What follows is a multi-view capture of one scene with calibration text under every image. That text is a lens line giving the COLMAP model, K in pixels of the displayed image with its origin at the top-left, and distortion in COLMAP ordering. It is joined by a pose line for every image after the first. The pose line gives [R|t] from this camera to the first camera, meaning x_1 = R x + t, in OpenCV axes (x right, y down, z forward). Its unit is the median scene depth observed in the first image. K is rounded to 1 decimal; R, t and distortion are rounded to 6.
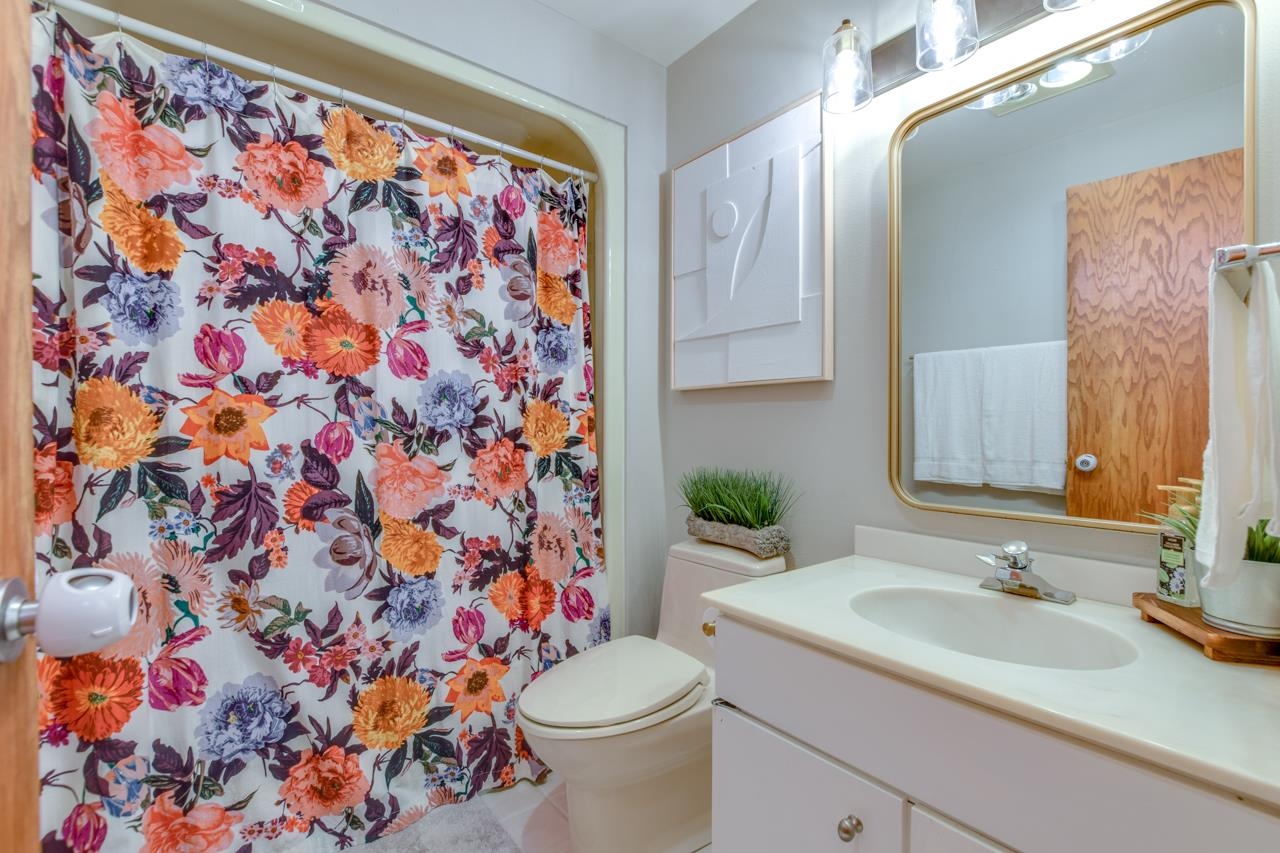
lens RADIAL K [[563.0, 0, 636.5], [0, 563.0, 429.6], [0, 0, 1]] dist [-0.024052, 0.003921]
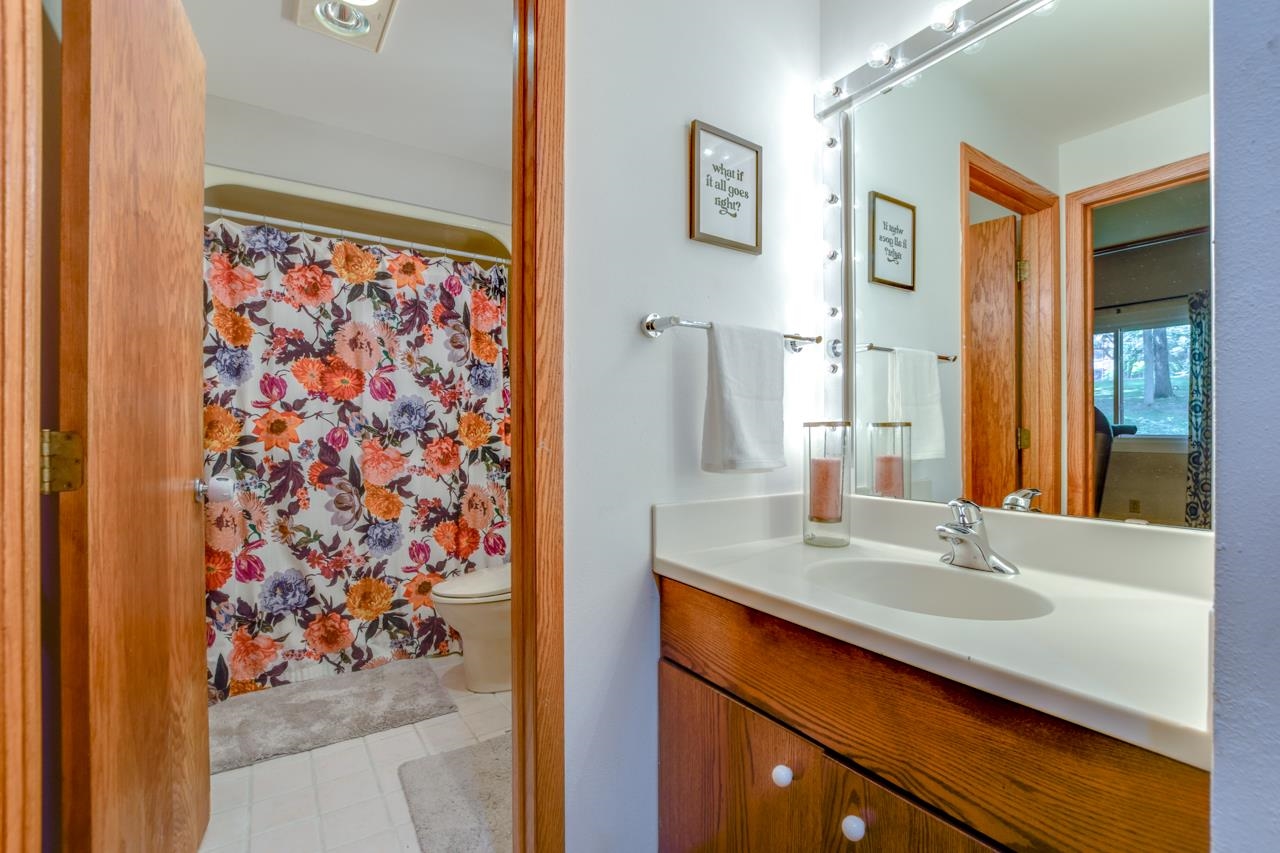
lens RADIAL K [[563.0, 0, 642.9], [0, 563.0, 428.7], [0, 0, 1]] dist [-0.024052, 0.003921]
pose [[0.996531, 0.005251, -0.083055, 0.555765], [-0.005045, 0.999984, 0.002692, -0.018833], [0.083068, -0.002263, 0.996541, -0.654366]]
